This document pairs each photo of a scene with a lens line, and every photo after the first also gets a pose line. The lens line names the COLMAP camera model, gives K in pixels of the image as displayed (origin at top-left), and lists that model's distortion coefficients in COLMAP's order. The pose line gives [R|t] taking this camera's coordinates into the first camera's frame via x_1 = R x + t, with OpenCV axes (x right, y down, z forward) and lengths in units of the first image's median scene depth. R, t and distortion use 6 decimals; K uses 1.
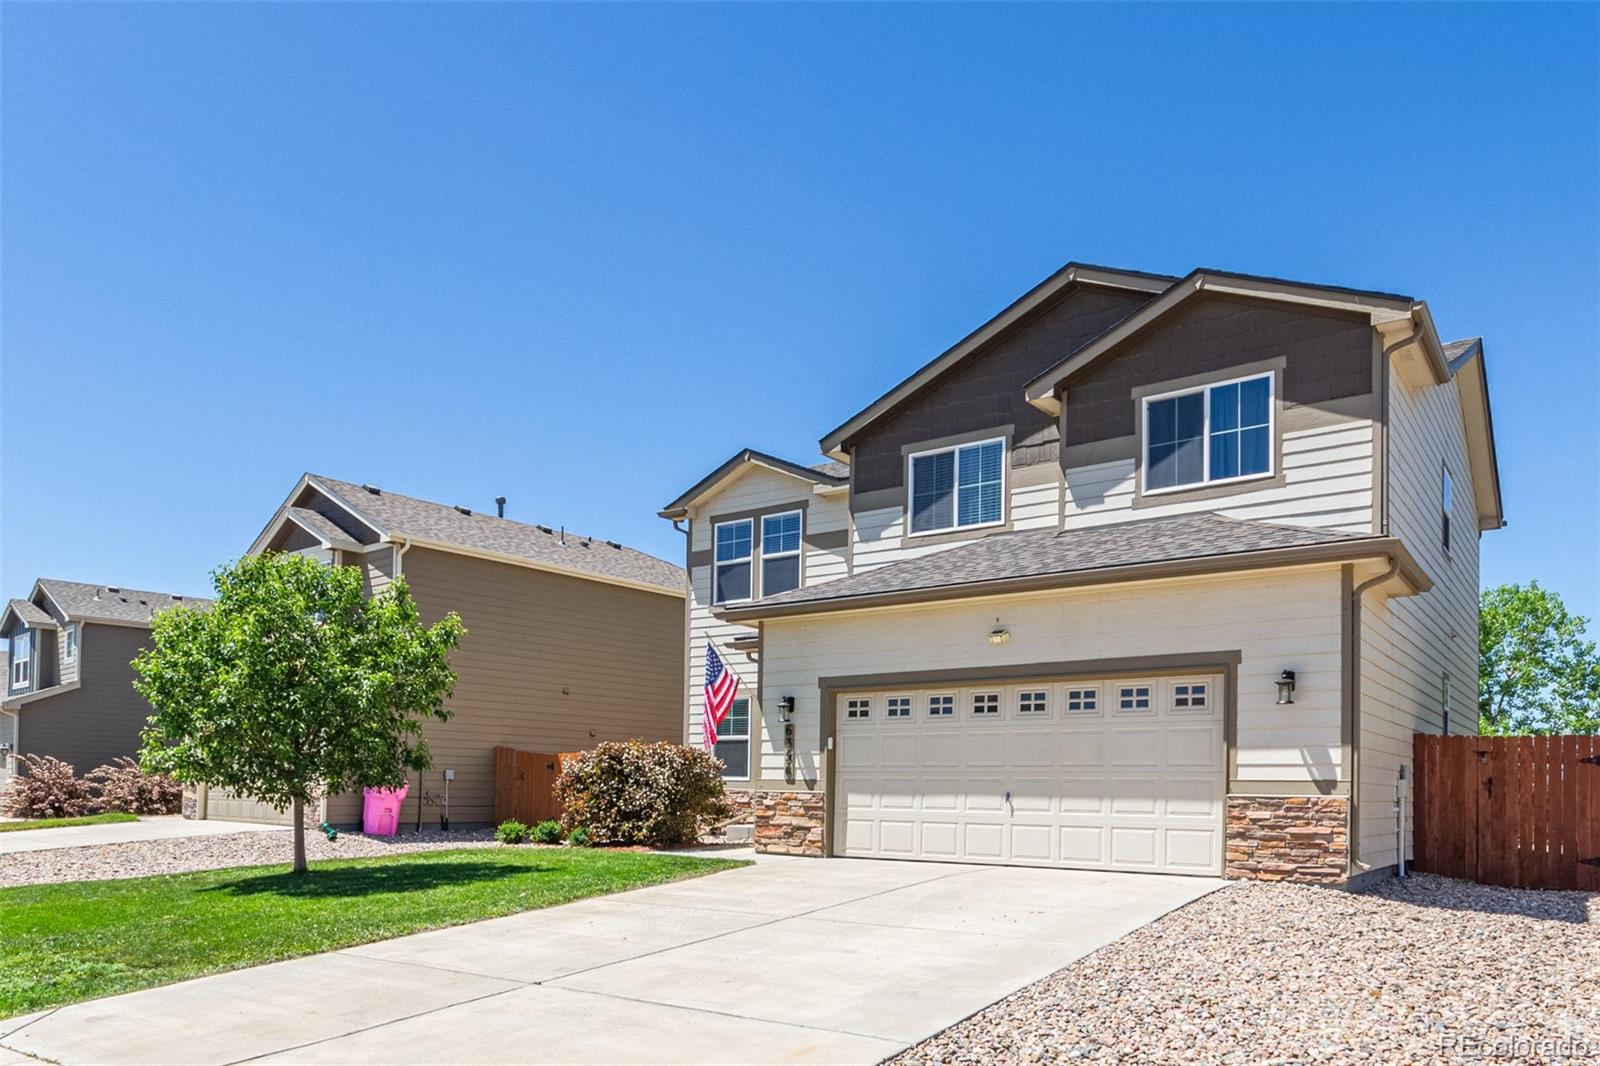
lens RADIAL K [[753.8, 0, 800.4], [0, 753.8, 528.4], [0, 0, 1]] dist [0.000300, 0.000170]
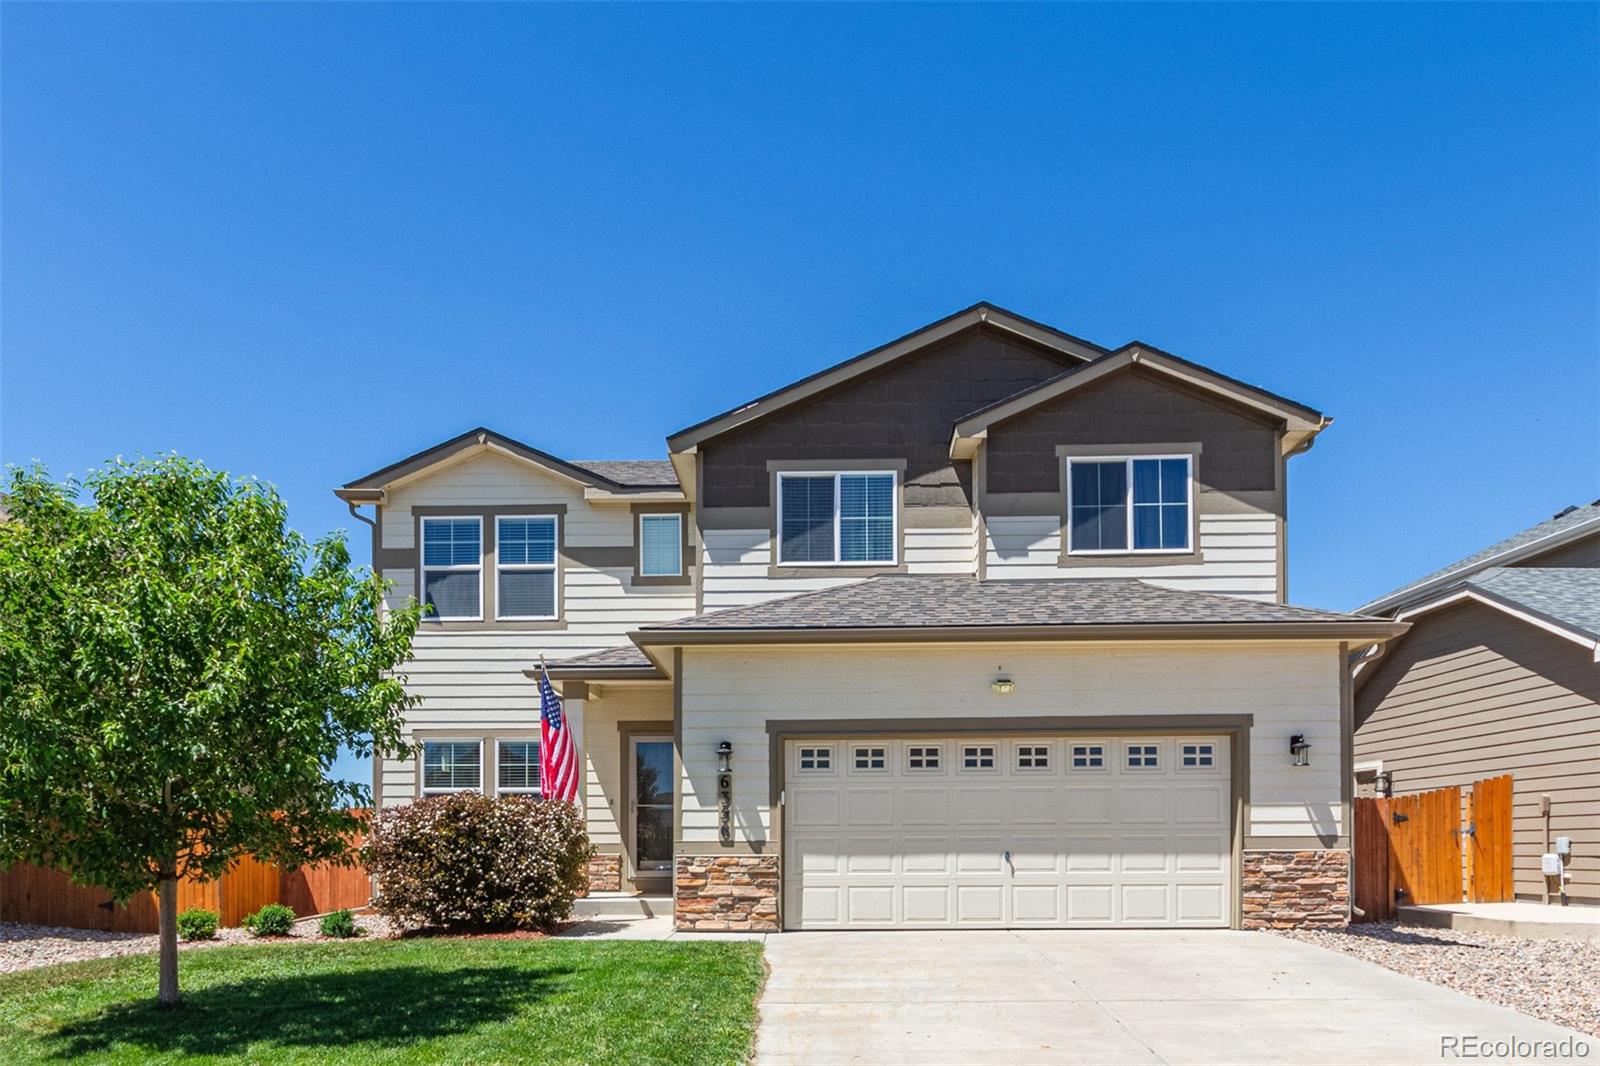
lens RADIAL K [[847.0, 0, 800.0], [0, 847.0, 589.9], [0, 0, 1]] dist [-0.001509, 0.000460]
pose [[0.900901, 0.113818, 0.418835, -0.358775], [-0.127430, 0.991837, 0.004567, 0.046562], [-0.414897, -0.057486, 0.908051, 0.143200]]
